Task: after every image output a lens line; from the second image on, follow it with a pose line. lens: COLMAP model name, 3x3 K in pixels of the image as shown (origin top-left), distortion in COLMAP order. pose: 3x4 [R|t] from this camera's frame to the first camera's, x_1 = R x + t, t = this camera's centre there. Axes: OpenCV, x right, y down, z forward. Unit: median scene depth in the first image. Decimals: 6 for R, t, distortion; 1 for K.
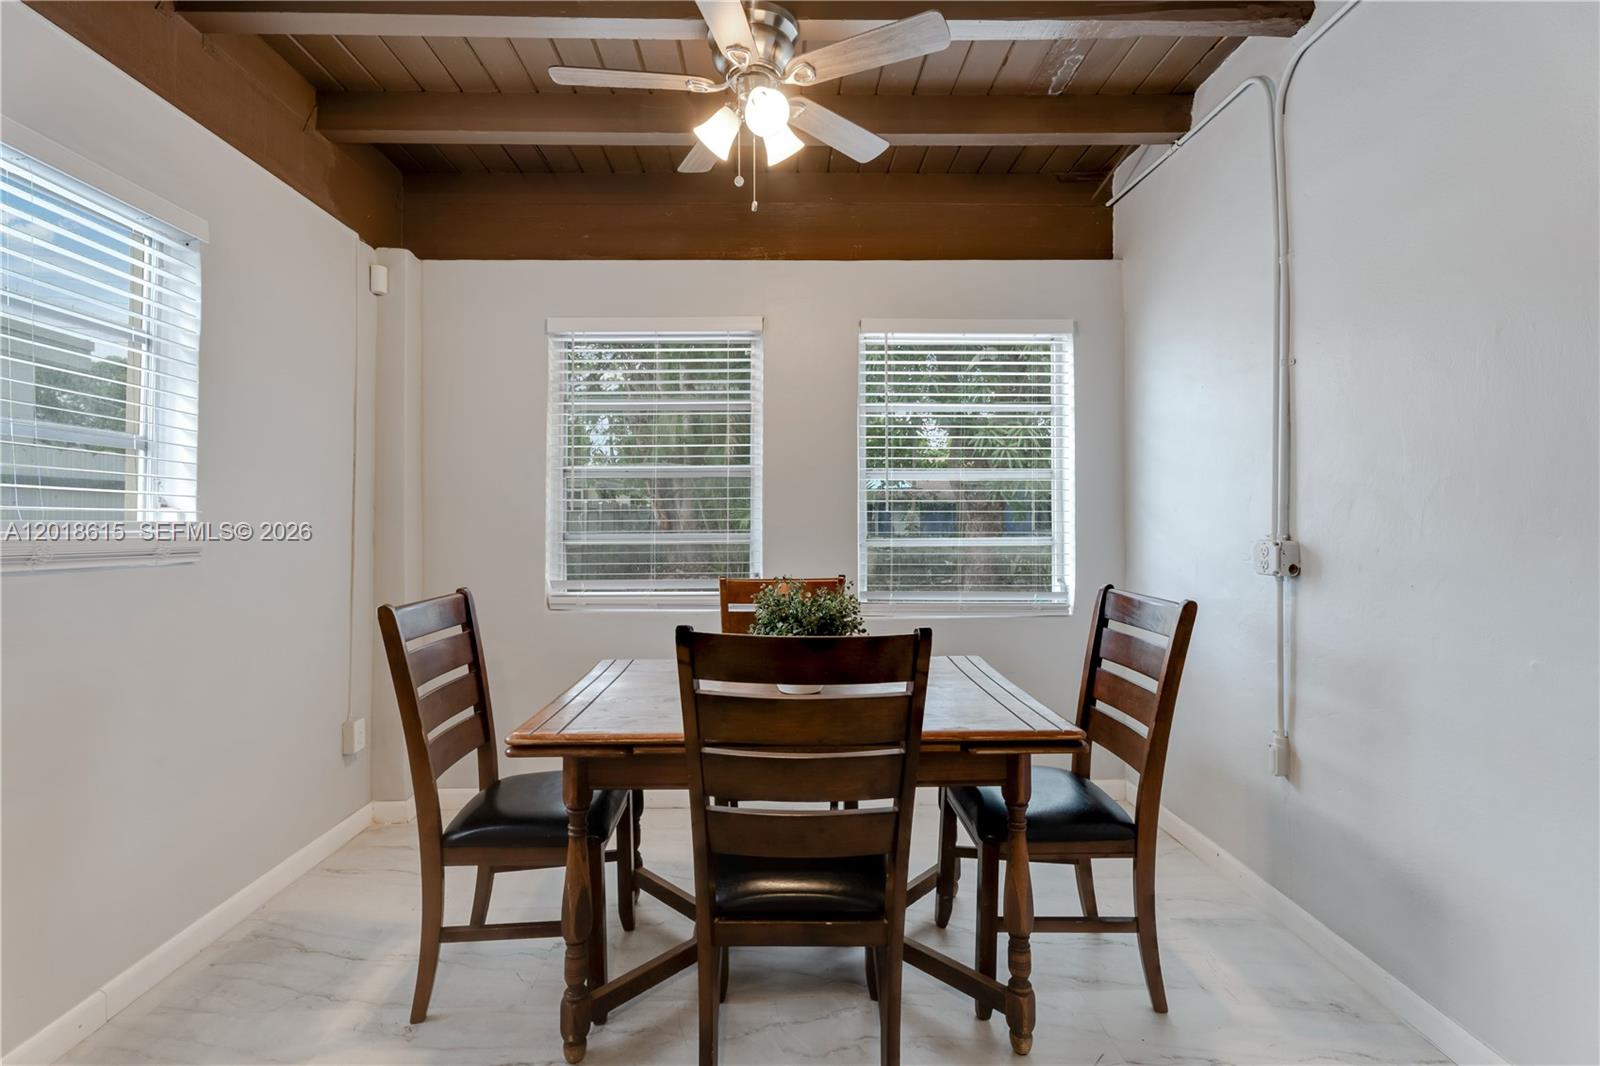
lens RADIAL K [[719.3, 0, 782.1], [0, 719.3, 513.7], [0, 0, 1]] dist [-0.000995, 0.000184]
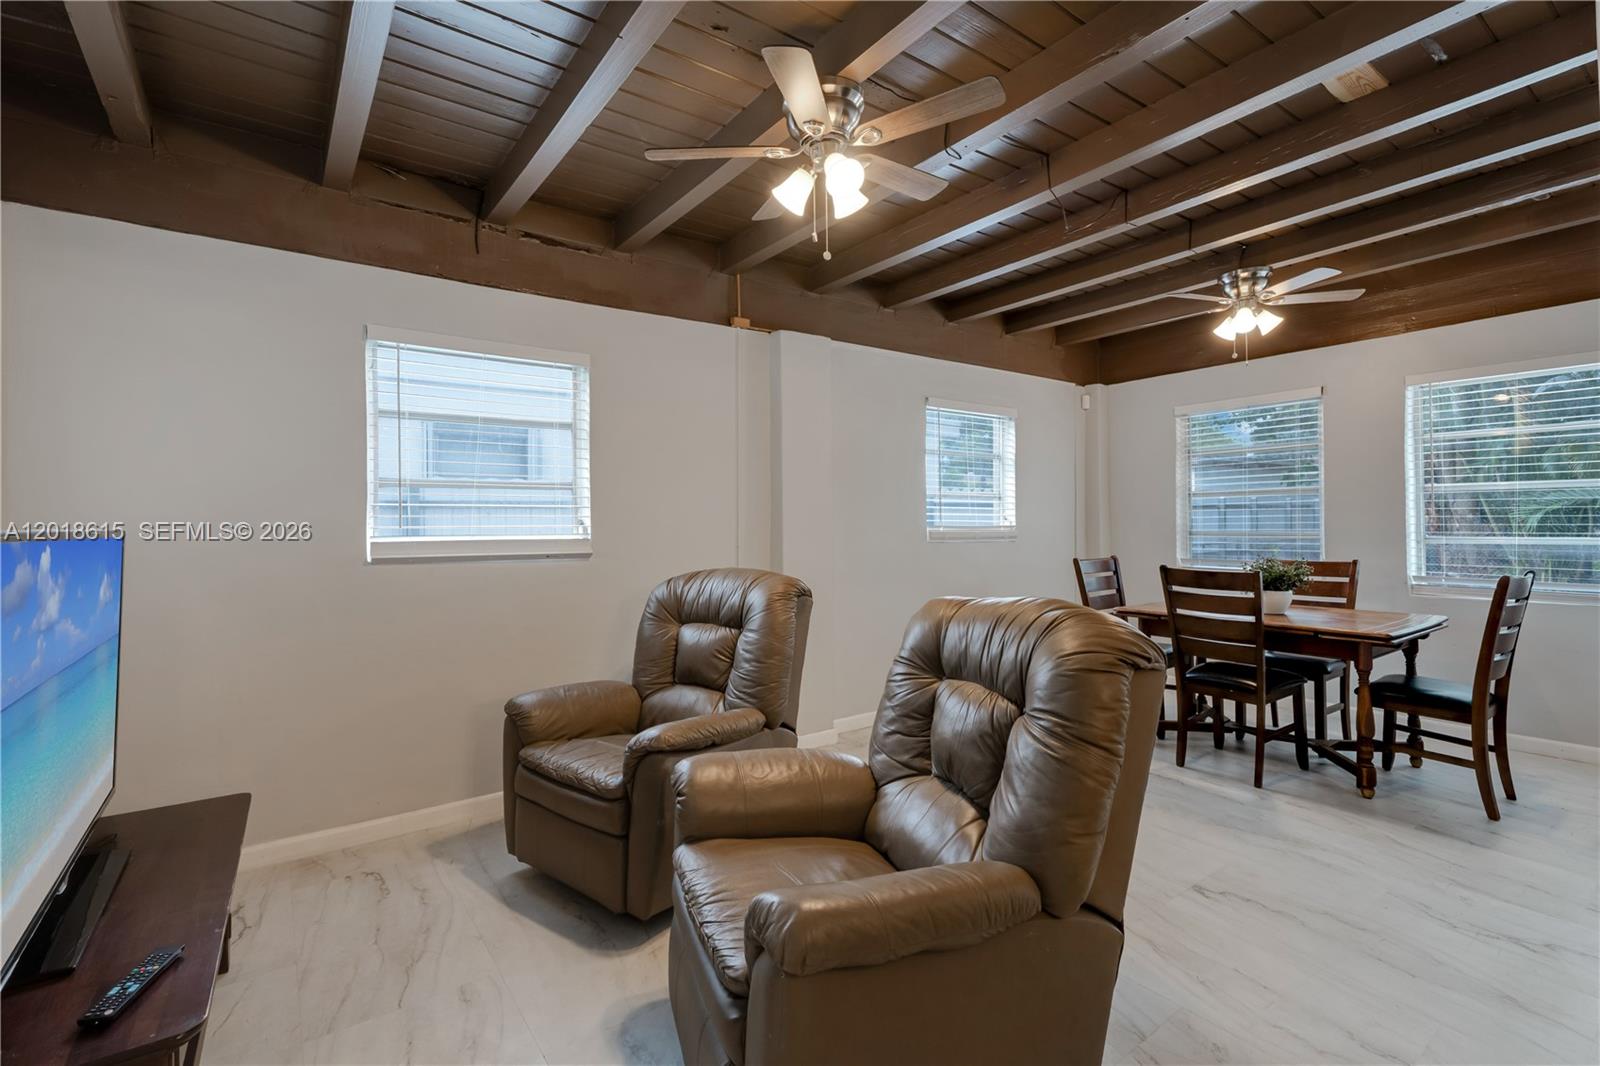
lens RADIAL K [[709.7, 0, 797.0], [0, 709.7, 520.6], [0, 0, 1]] dist [-0.000394, 0.000176]
pose [[0.574058, -0.001093, -0.818814, 0.829436], [0.016784, 0.999805, 0.010433, -0.045511], [0.818643, -0.019732, 0.573964, -1.111607]]
